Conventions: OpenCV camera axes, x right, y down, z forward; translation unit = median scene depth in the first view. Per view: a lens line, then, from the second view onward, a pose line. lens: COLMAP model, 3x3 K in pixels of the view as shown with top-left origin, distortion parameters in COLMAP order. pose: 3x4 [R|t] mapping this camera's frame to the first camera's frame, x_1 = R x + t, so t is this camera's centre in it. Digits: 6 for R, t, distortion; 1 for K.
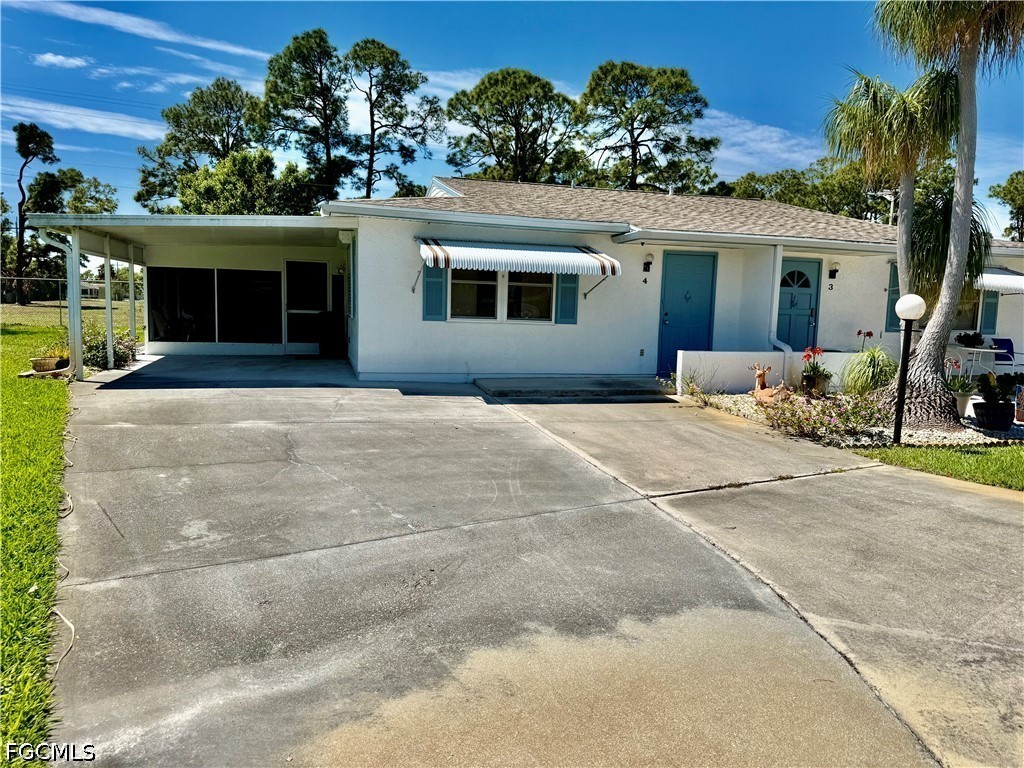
lens RADIAL K [[777.3, 0, 545.1], [0, 777.3, 409.9], [0, 0, 1]] dist [0.096800, -0.140963]
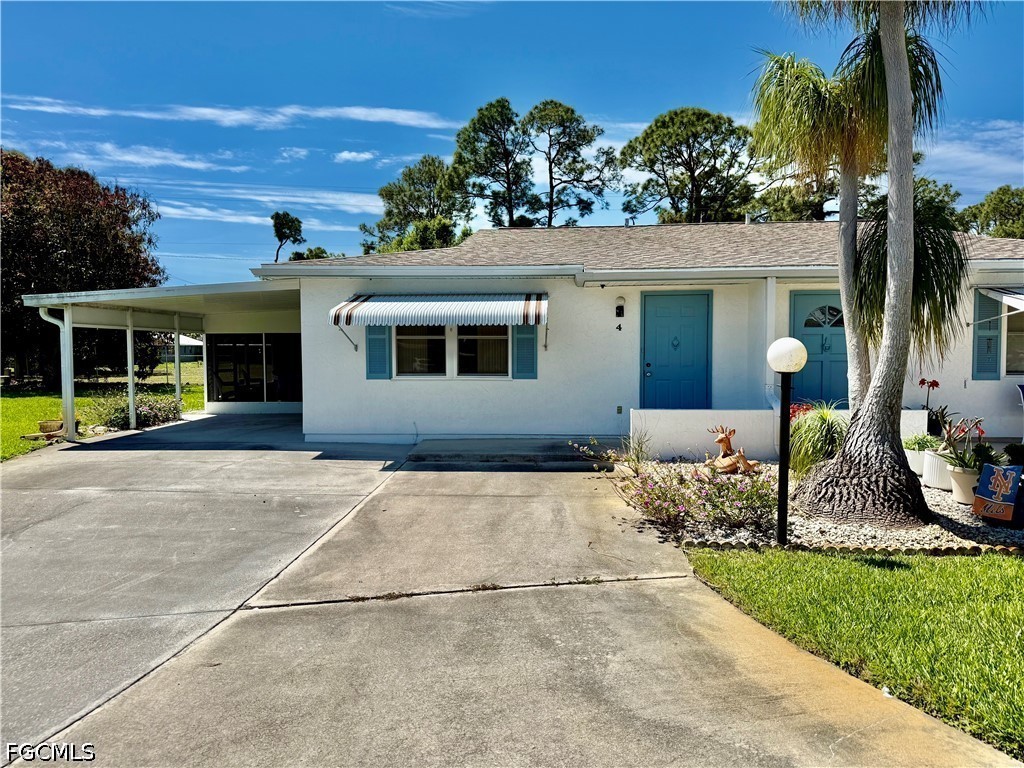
lens RADIAL K [[777.3, 0, 545.1], [0, 777.3, 409.9], [0, 0, 1]] dist [0.096800, -0.140963]
pose [[0.935261, -0.005340, -0.353920, 0.138313], [-0.015676, 0.998280, -0.056489, -0.009662], [0.353613, 0.058380, 0.933568, 0.067635]]
